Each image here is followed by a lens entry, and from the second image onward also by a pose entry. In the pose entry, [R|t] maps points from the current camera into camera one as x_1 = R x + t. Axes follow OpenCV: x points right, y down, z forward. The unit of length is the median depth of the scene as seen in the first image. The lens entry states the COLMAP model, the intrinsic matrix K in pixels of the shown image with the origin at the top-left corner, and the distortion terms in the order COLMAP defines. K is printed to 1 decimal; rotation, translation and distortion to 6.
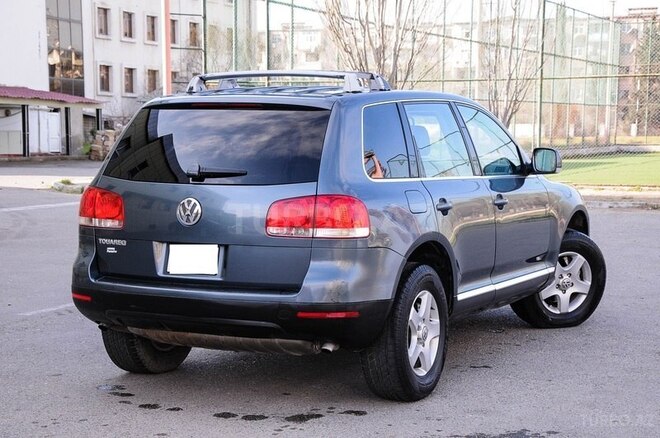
lens RADIAL K [[1298.0, 0, 327.3], [0, 1298.0, 212.5], [0, 0, 1]] dist [0.331817, 0.000000]
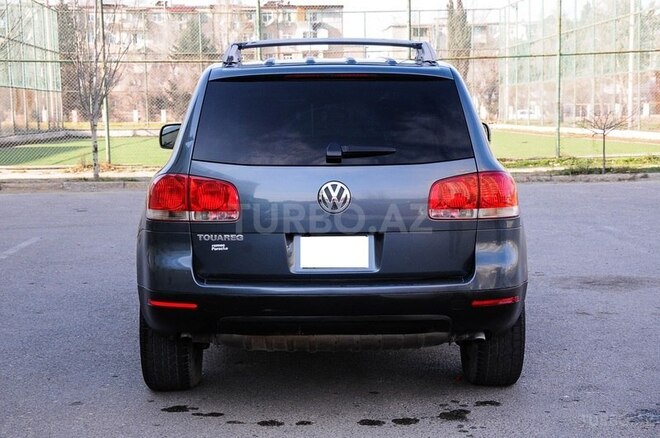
lens RADIAL K [[1241.1, 0, 329.5], [0, 1241.1, 221.9], [0, 0, 1]] dist [0.328234, 0.000000]
pose [[0.885226, -0.053387, 0.462088, -0.489490], [0.043943, 0.998547, 0.031186, -0.010158], [-0.463081, -0.007301, 0.886286, 0.254999]]
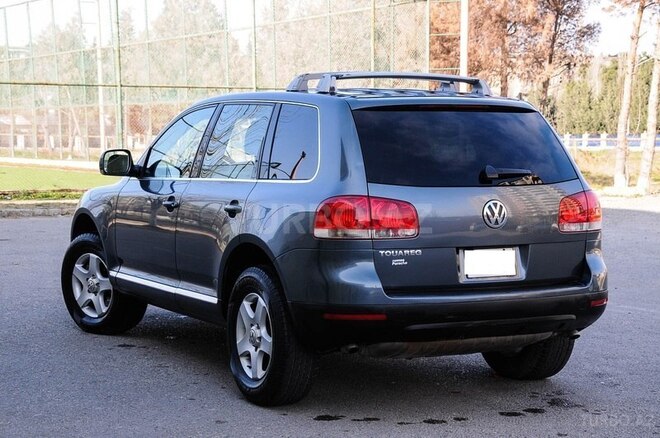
lens RADIAL K [[1298.0, 0, 331.1], [0, 1298.0, 224.4], [0, 0, 1]] dist [0.331817, 0.000000]
pose [[0.582919, -0.054779, 0.810681, -0.967703], [0.055035, 0.998095, 0.027870, -0.026975], [-0.810664, 0.028370, 0.584824, 0.513872]]
